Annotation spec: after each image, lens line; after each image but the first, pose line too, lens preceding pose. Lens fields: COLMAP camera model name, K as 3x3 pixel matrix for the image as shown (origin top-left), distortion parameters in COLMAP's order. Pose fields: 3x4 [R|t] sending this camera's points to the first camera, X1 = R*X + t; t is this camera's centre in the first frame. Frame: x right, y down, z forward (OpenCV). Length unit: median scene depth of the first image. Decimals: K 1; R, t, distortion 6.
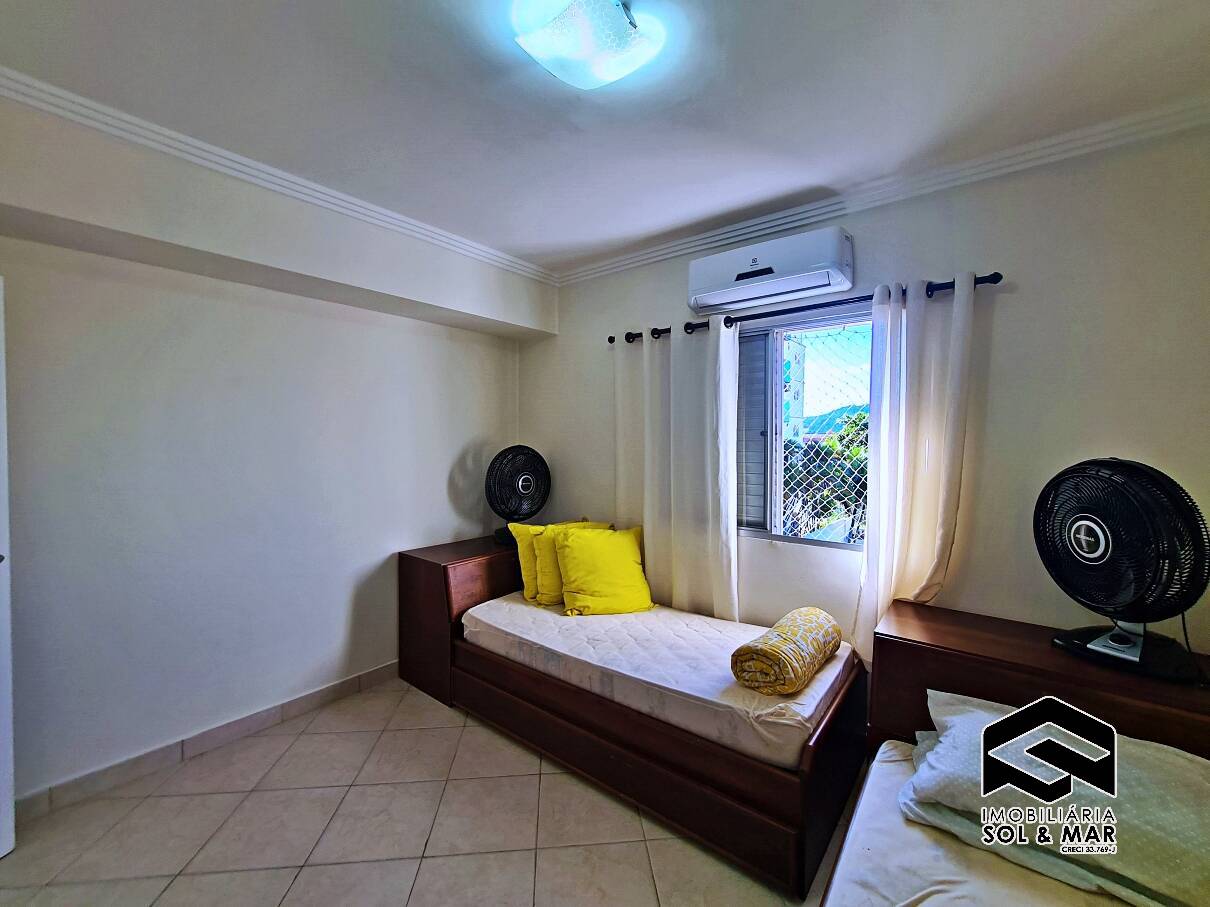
lens RADIAL K [[495.3, 0, 610.6], [0, 495.3, 450.1], [0, 0, 1]] dist [-0.001825, 0.000289]
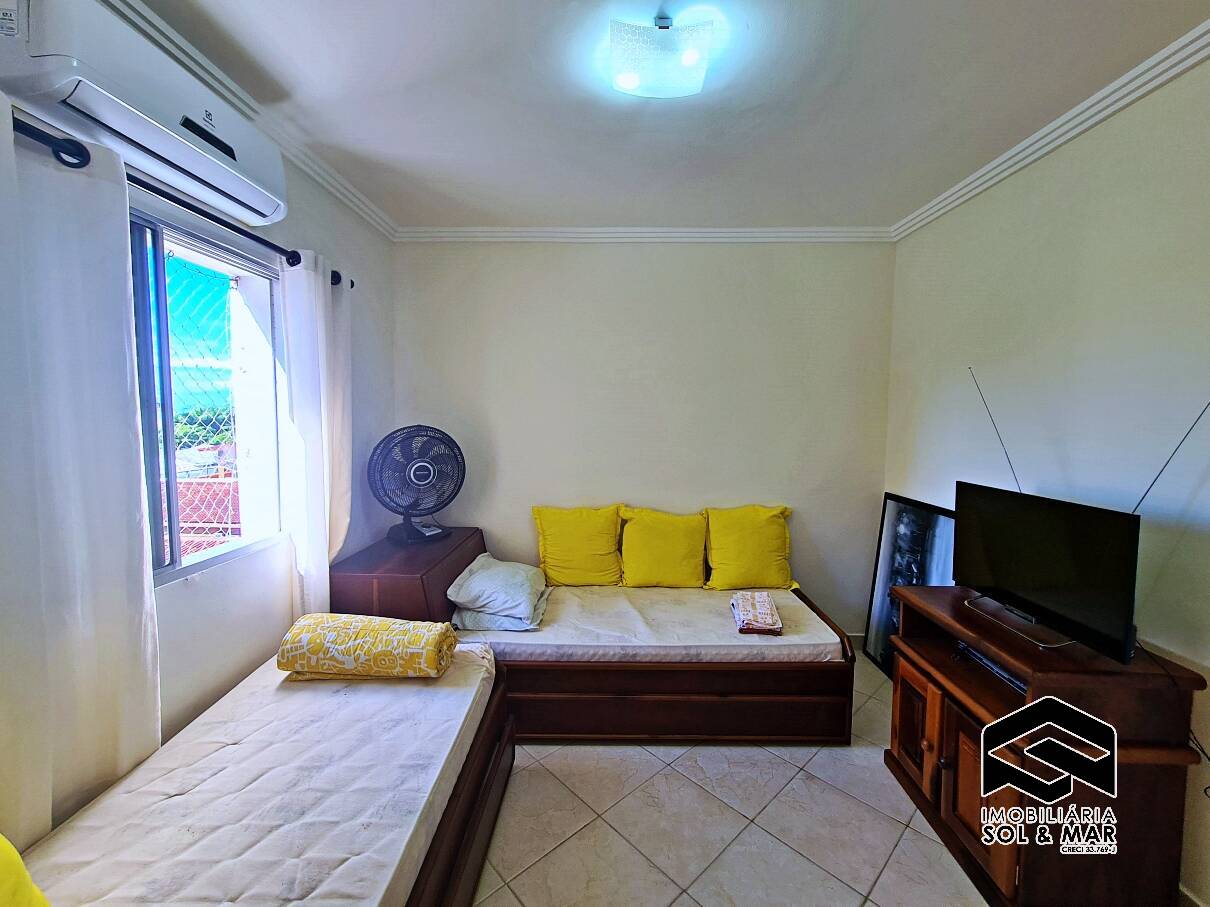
lens RADIAL K [[495.3, 0, 610.6], [0, 495.3, 450.1], [0, 0, 1]] dist [-0.001825, 0.000289]
pose [[-0.606327, -0.063777, 0.792654, -0.470957], [0.006623, 0.996339, 0.085231, -0.025010], [-0.795188, 0.056927, -0.603685, 0.931363]]
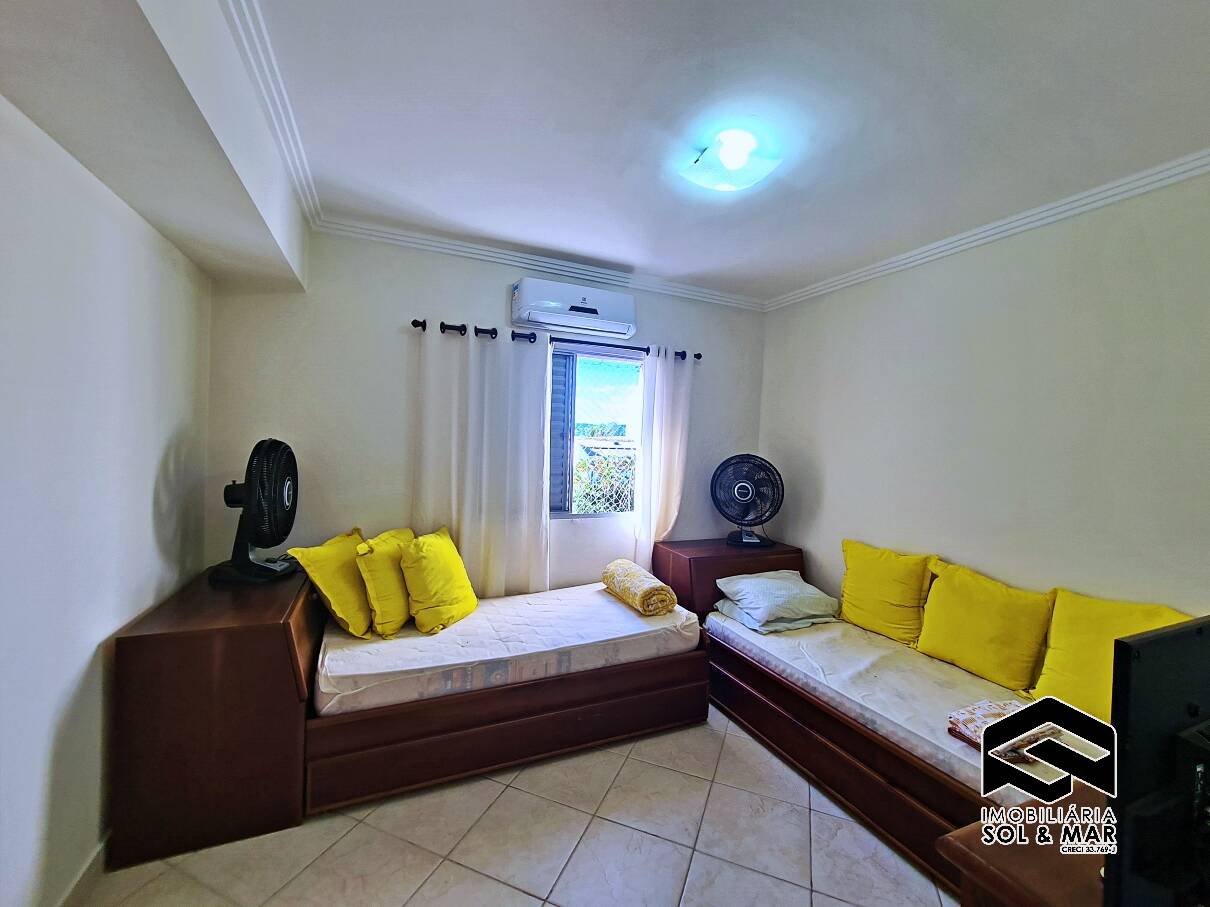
lens RADIAL K [[495.3, 0, 610.6], [0, 495.3, 450.1], [0, 0, 1]] dist [-0.001825, 0.000289]
pose [[0.458537, -0.004689, 0.888663, -0.754840], [-0.015361, 0.999795, 0.013202, -0.013178], [-0.888542, -0.019704, 0.458371, 0.327147]]
